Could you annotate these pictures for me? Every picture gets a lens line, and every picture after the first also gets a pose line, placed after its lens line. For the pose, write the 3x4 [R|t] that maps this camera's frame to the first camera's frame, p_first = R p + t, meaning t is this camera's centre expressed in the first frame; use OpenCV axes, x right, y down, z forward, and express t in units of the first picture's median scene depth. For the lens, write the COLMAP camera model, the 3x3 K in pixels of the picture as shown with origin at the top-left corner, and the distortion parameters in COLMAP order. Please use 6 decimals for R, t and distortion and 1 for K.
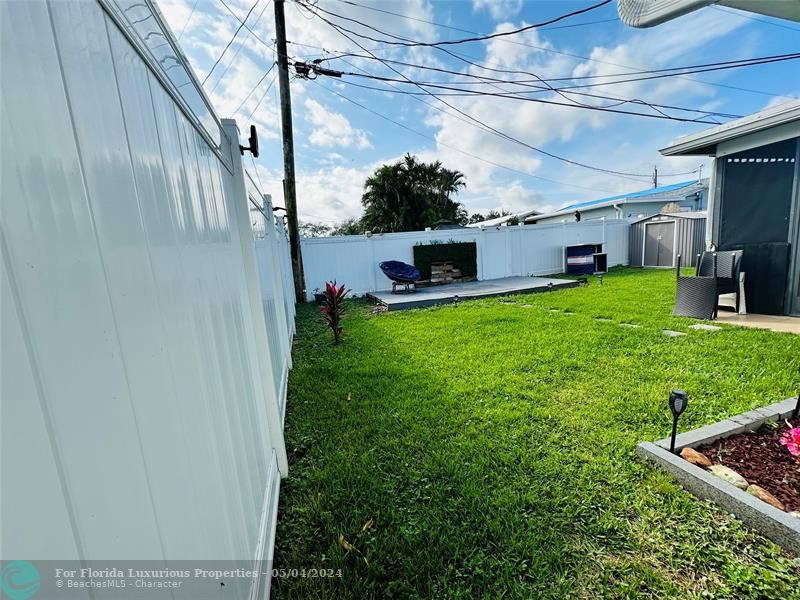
lens RADIAL K [[319.7, 0, 399.1], [0, 319.7, 300.8], [0, 0, 1]] dist [-0.002904, 0.000570]
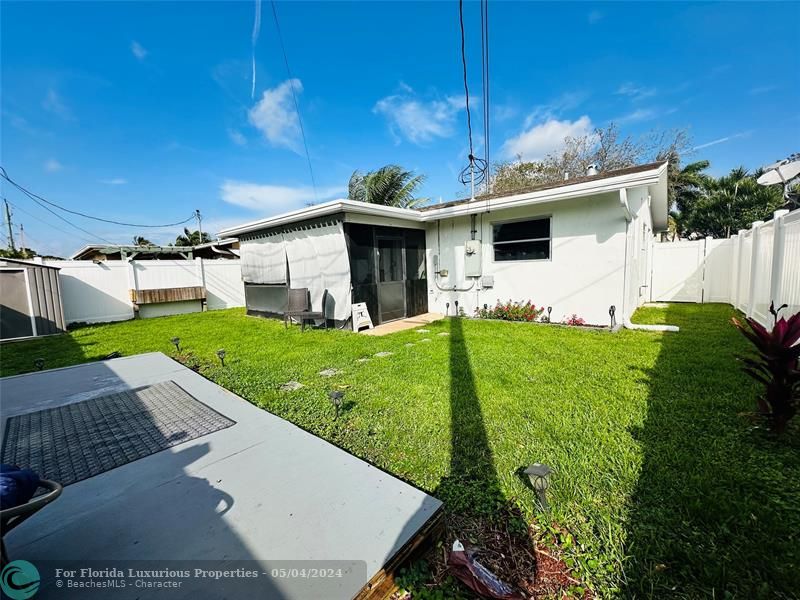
lens RADIAL K [[319.7, 0, 399.1], [0, 319.7, 300.8], [0, 0, 1]] dist [-0.002904, 0.000570]
pose [[-0.526050, 0.014230, 0.850335, -0.133807], [0.202663, 0.973153, 0.109090, -0.101518], [-0.825953, 0.229718, -0.514811, 0.727257]]
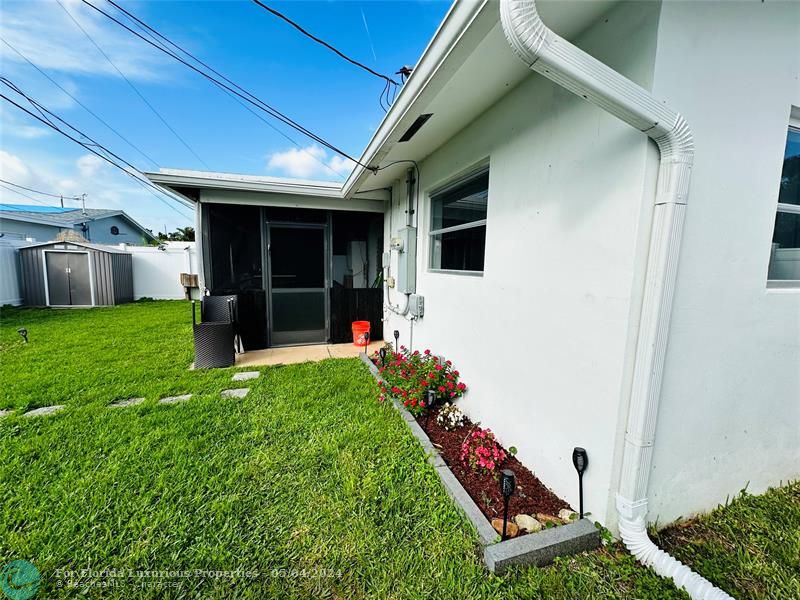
lens RADIAL K [[319.7, 0, 399.1], [0, 319.7, 300.8], [0, 0, 1]] dist [-0.002904, 0.000570]
pose [[-0.011085, -0.033494, 0.999377, -0.006434], [0.127947, 0.991176, 0.034639, -0.045913], [-0.991719, 0.128251, -0.006702, 0.197701]]
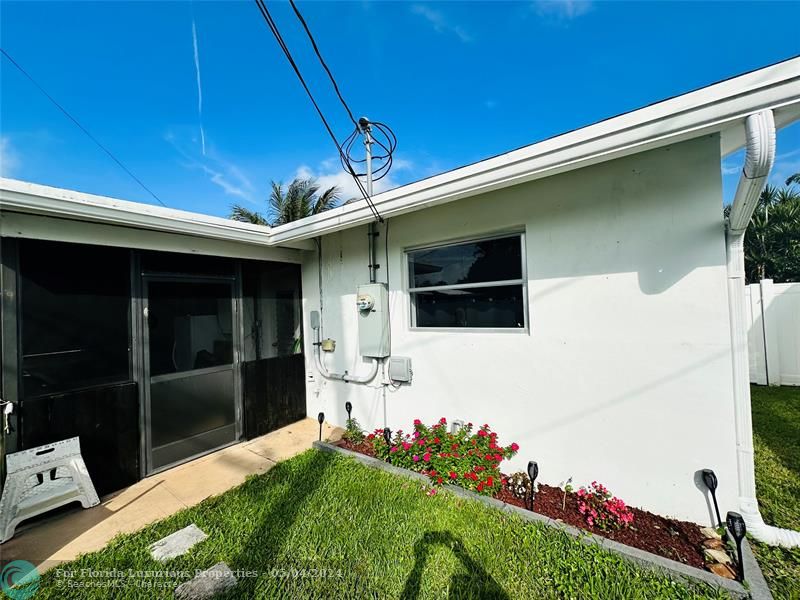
lens RADIAL K [[319.7, 0, 399.1], [0, 319.7, 300.8], [0, 0, 1]] dist [-0.002904, 0.000570]
pose [[-0.581895, 0.122569, 0.803975, 0.092922], [0.201968, 0.979387, -0.003133, -0.095851], [-0.787787, 0.160554, -0.594655, 0.369512]]
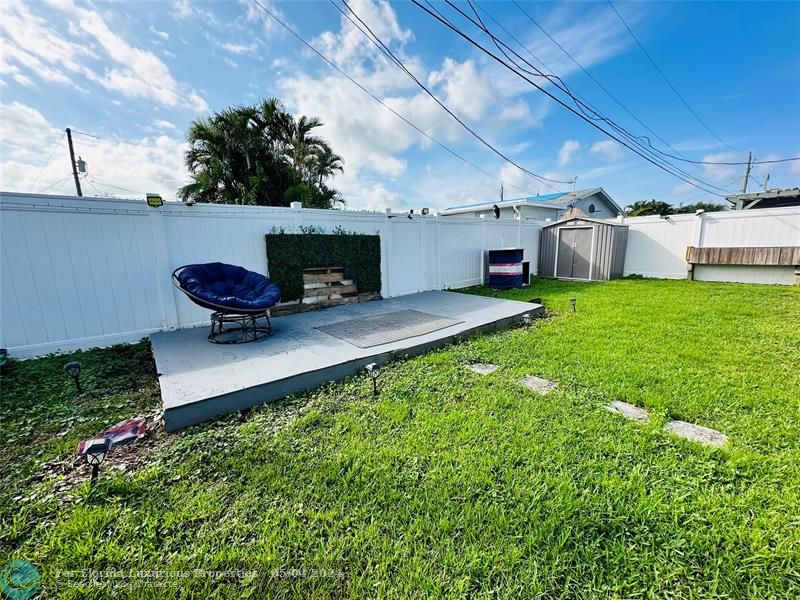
lens RADIAL K [[319.7, 0, 399.1], [0, 319.7, 300.8], [0, 0, 1]] dist [-0.002904, 0.000570]
pose [[0.921307, -0.012172, 0.388646, 0.037222], [0.010214, 0.999923, 0.007104, -0.062242], [-0.388702, -0.002575, 0.921360, 0.414956]]
